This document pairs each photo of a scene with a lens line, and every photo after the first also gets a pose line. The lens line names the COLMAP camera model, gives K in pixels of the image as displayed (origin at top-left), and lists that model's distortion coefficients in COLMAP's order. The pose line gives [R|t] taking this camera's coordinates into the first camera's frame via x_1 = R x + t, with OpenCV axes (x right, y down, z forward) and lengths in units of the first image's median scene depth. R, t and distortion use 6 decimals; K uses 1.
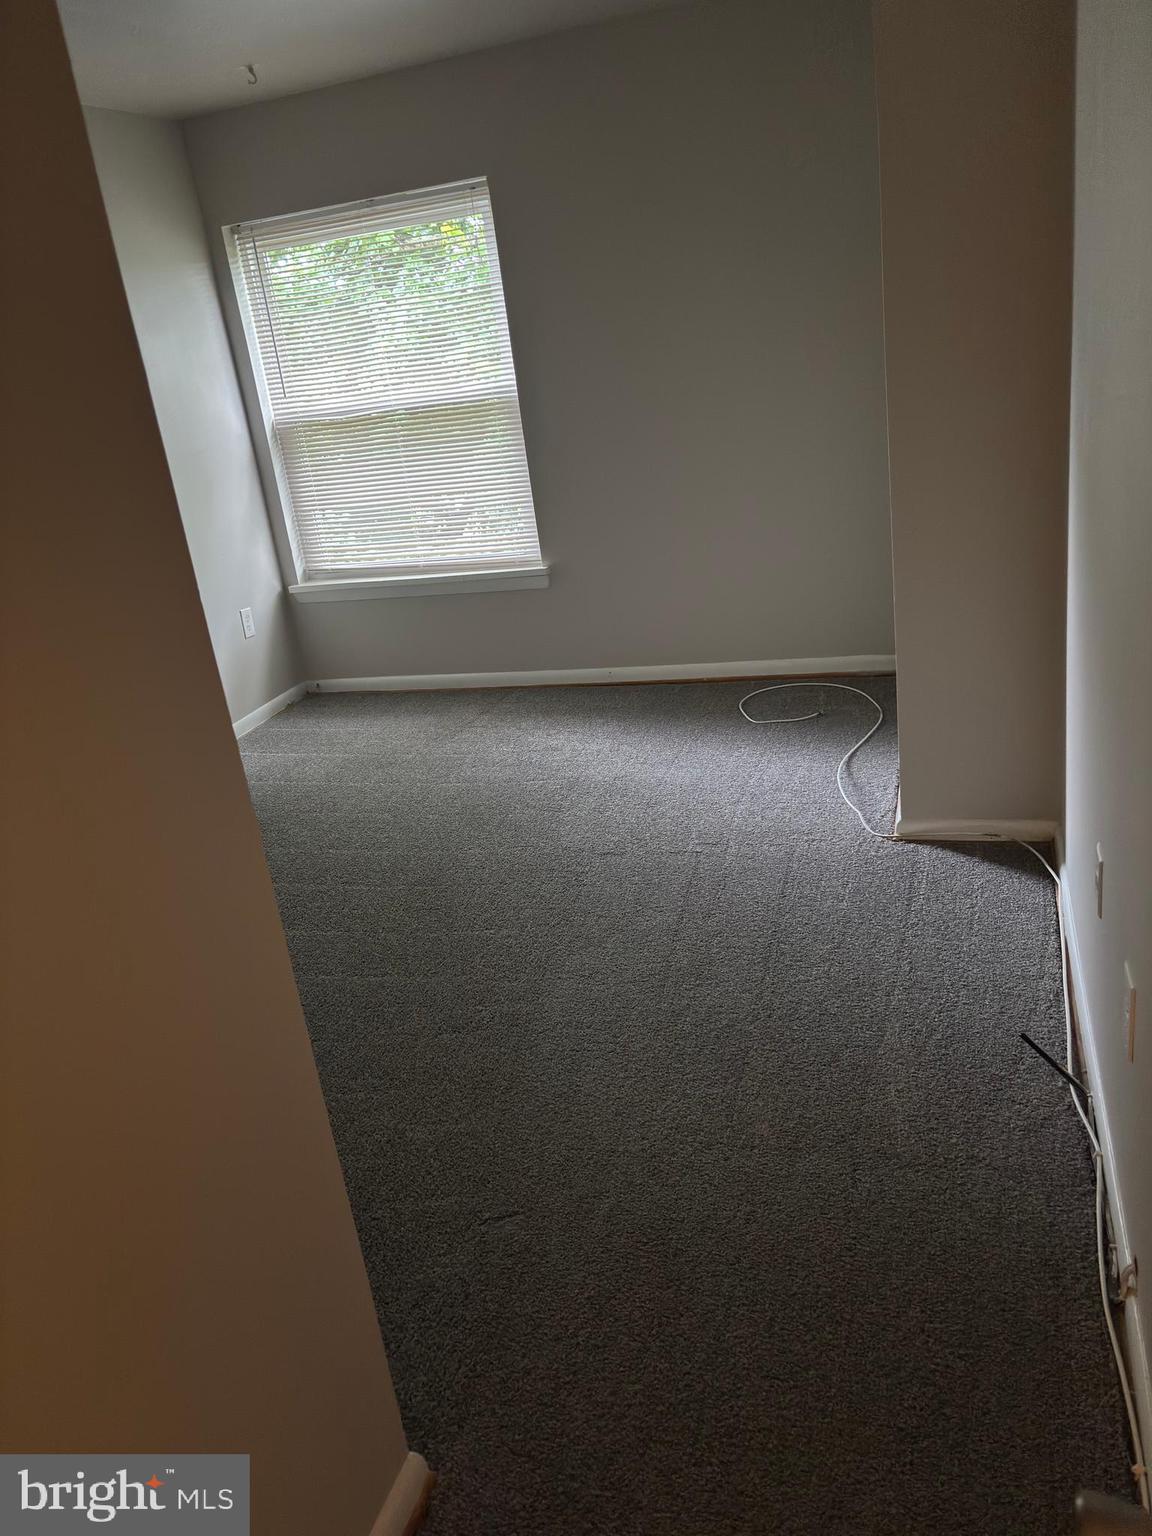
lens RADIAL K [[1172.3, 0, 576.0], [0, 1172.3, 768.0], [0, 0, 1]] dist [0.208015, -0.515003]
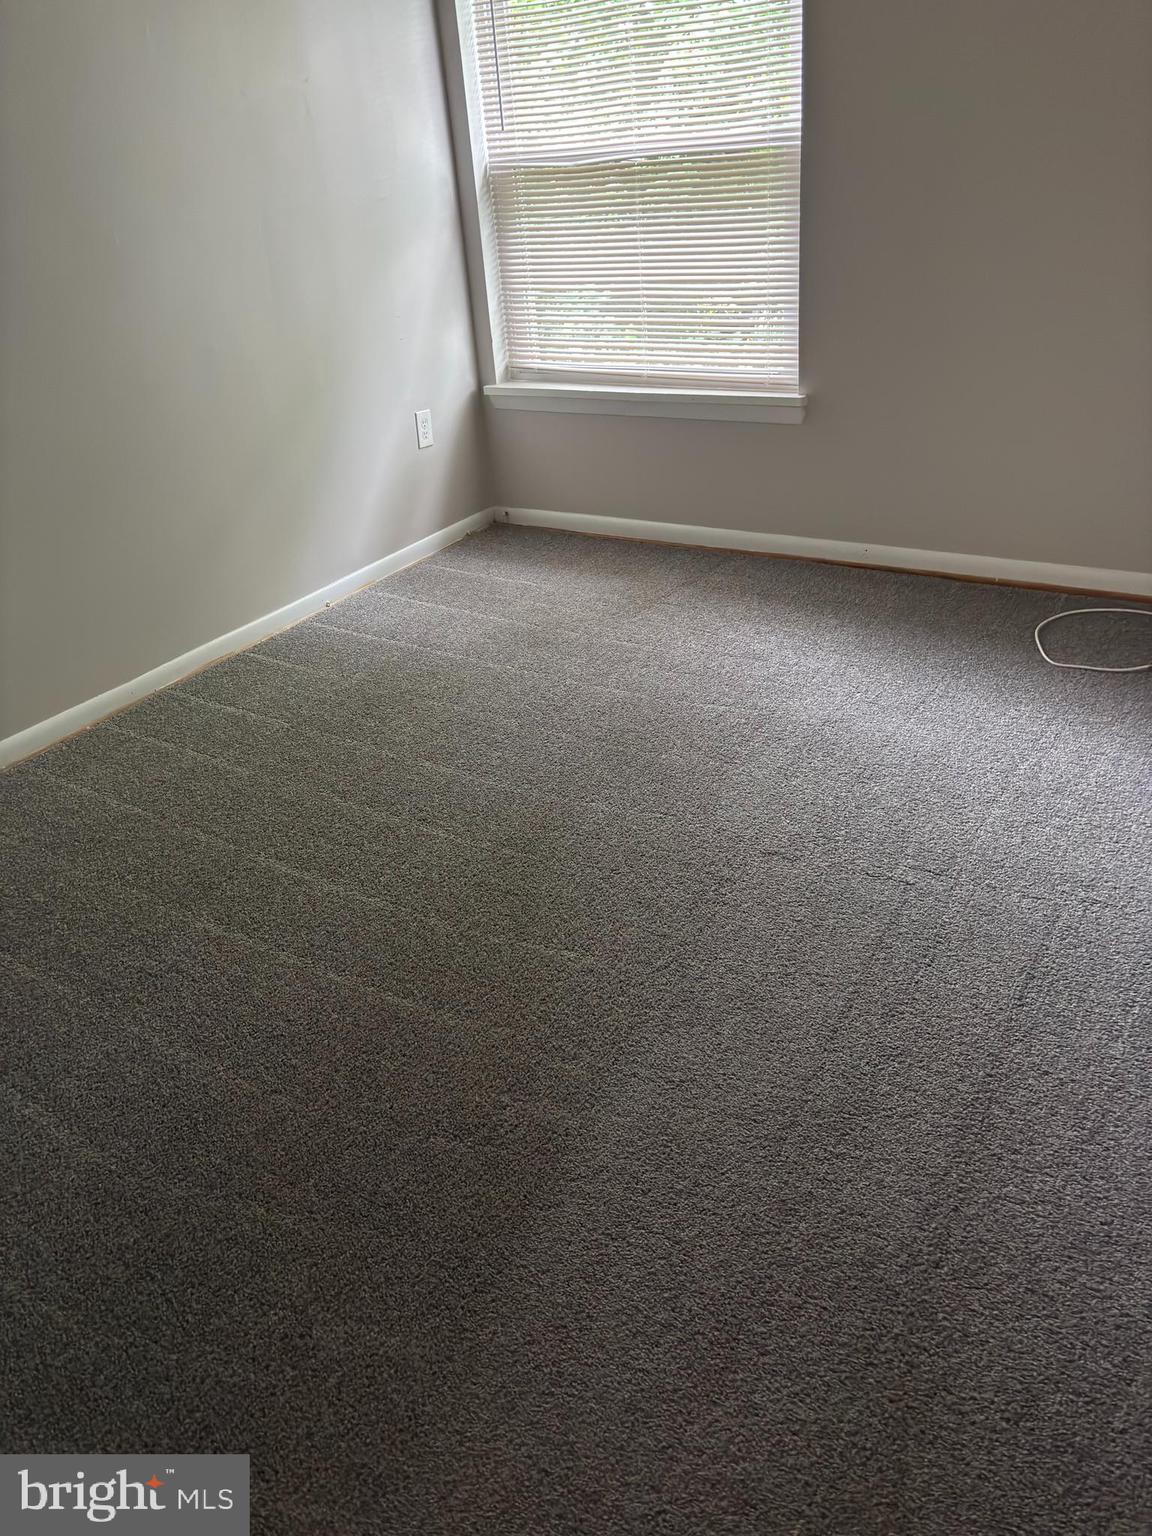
lens RADIAL K [[1195.7, 0, 576.0], [0, 1195.7, 768.0], [0, 0, 1]] dist [0.076113, -0.074843]
pose [[0.961793, 0.172821, -0.212338, 0.038577], [-0.135447, 0.974382, 0.179536, -0.060139], [0.237926, -0.143916, 0.960562, 0.210451]]
